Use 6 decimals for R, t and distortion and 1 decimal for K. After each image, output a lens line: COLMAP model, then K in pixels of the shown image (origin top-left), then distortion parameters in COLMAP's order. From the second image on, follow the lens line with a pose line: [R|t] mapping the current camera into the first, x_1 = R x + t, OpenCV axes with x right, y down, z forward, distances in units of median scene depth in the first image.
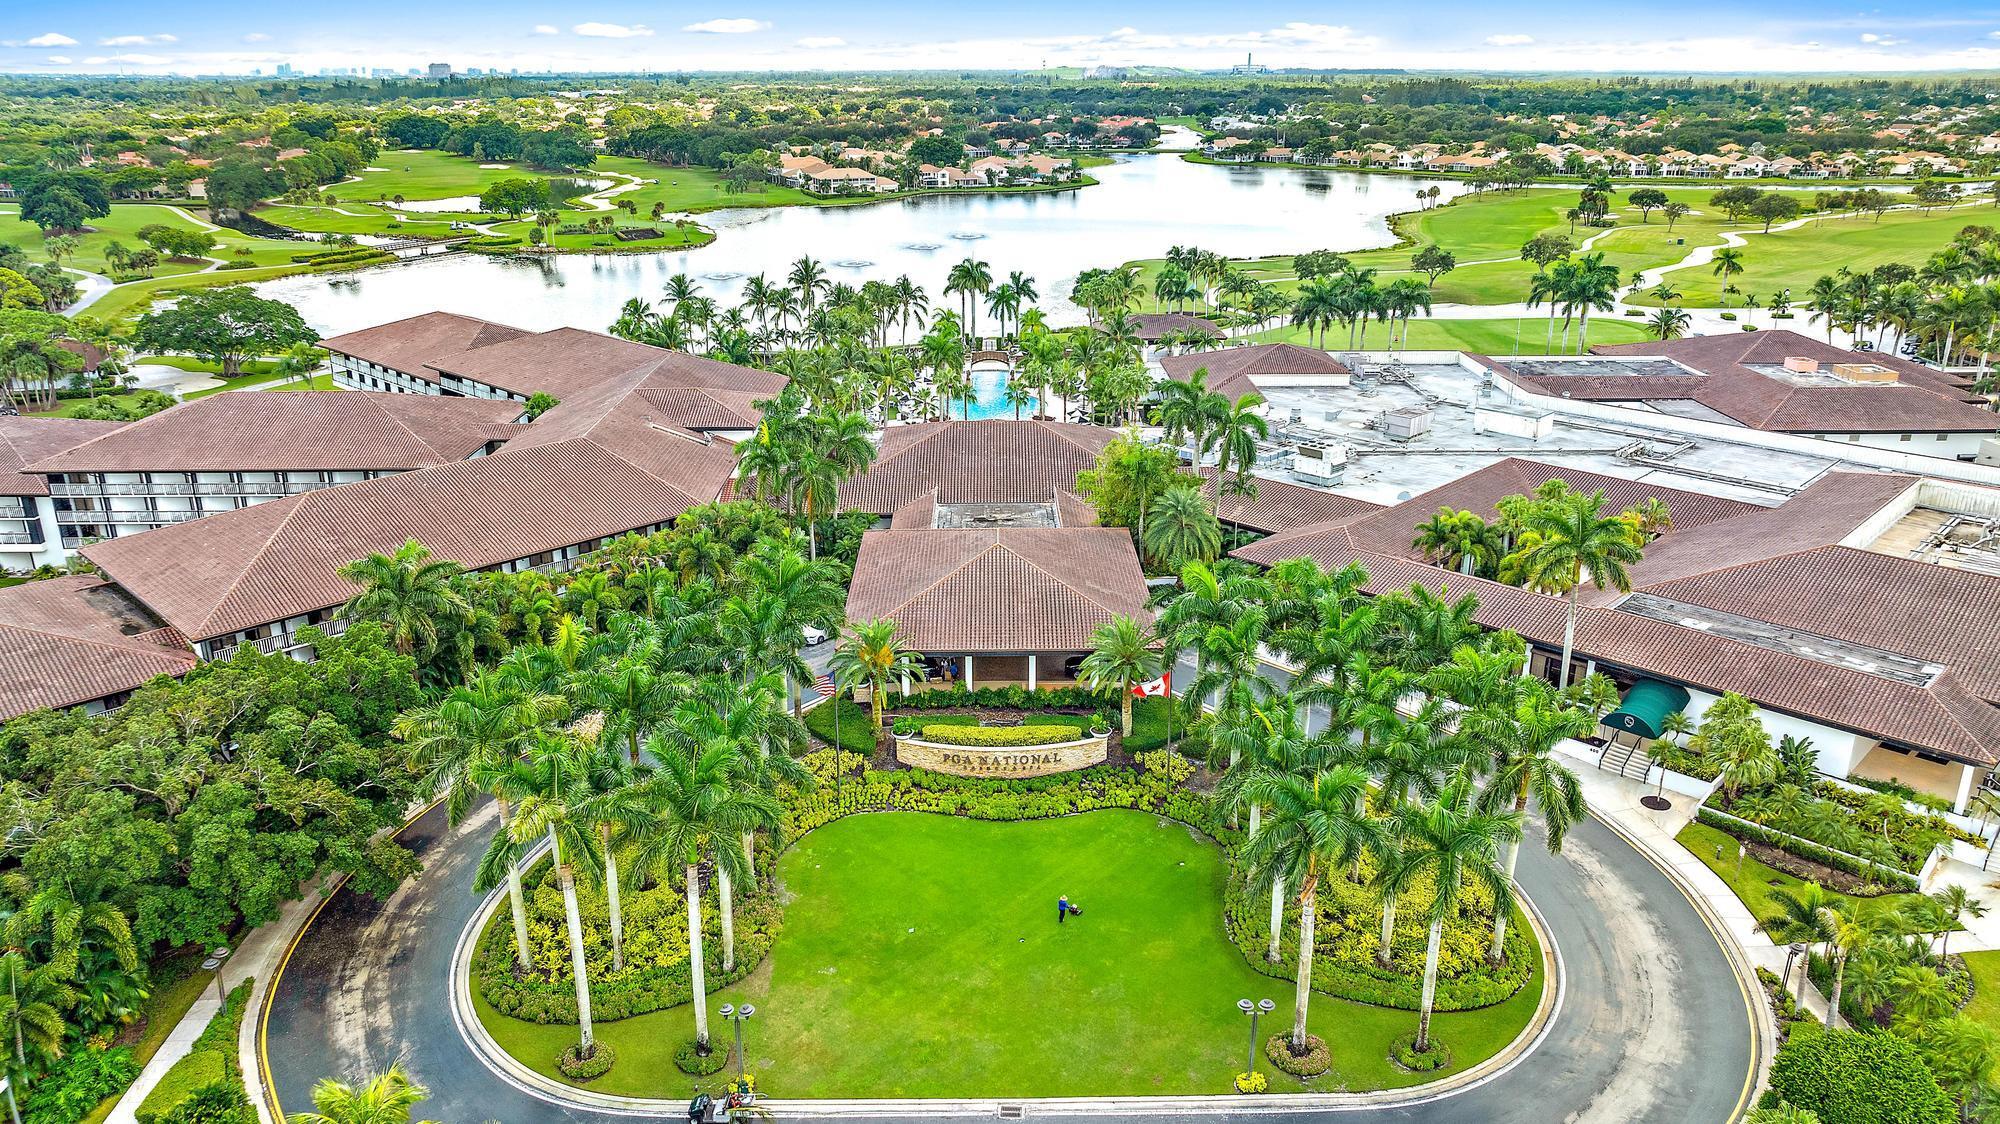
lens RADIAL K [[1409.2, 0, 1000.0], [0, 1409.2, 562.0], [0, 0, 1]] dist [-0.040140, 0.039172]
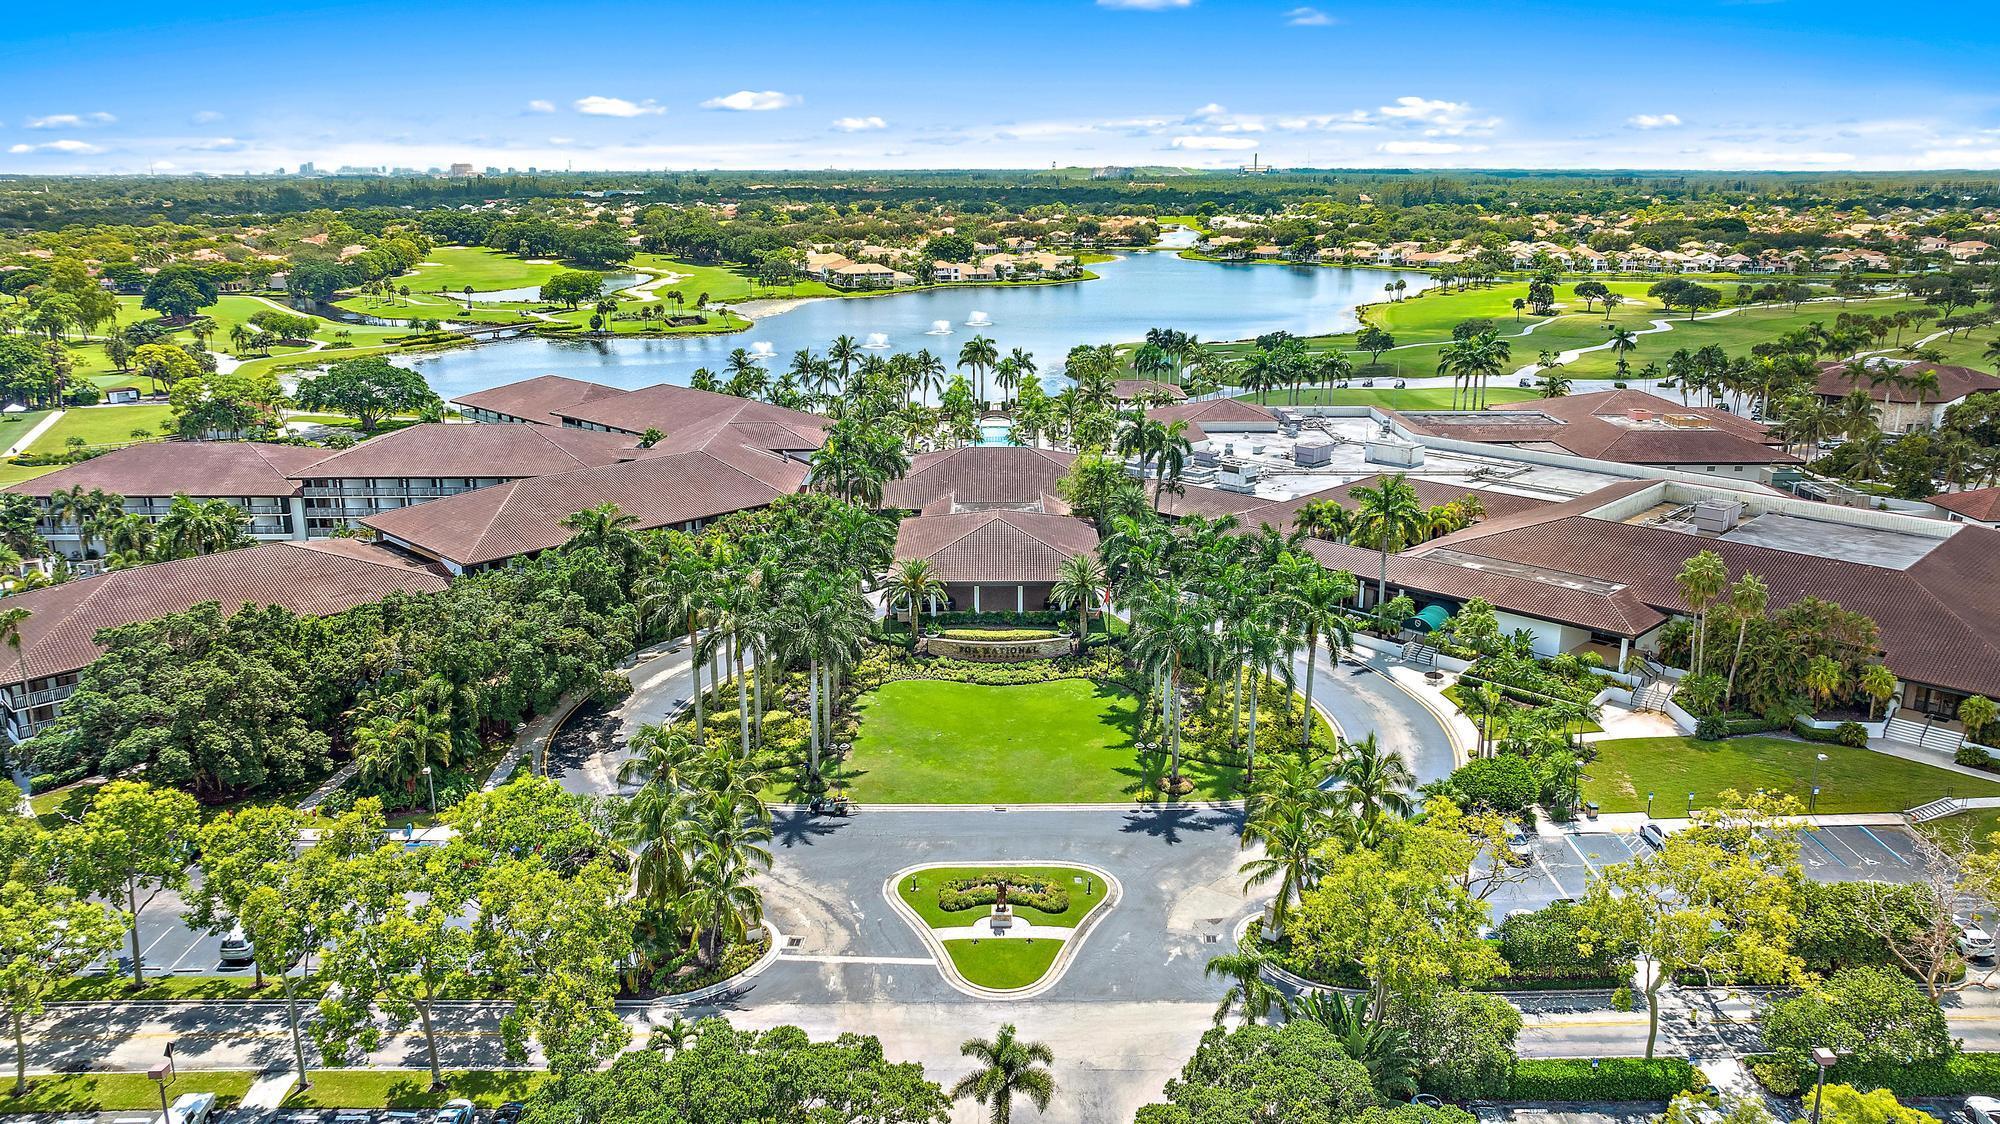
lens RADIAL K [[1410.0, 0, 1000.0], [0, 1410.0, 562.0], [0, 0, 1]] dist [-0.023681, 0.000530]
pose [[0.999974, 0.002008, -0.006903, 0.002919], [-0.002457, 0.997836, -0.065699, 0.032543], [0.006756, 0.065714, 0.997816, -0.111021]]
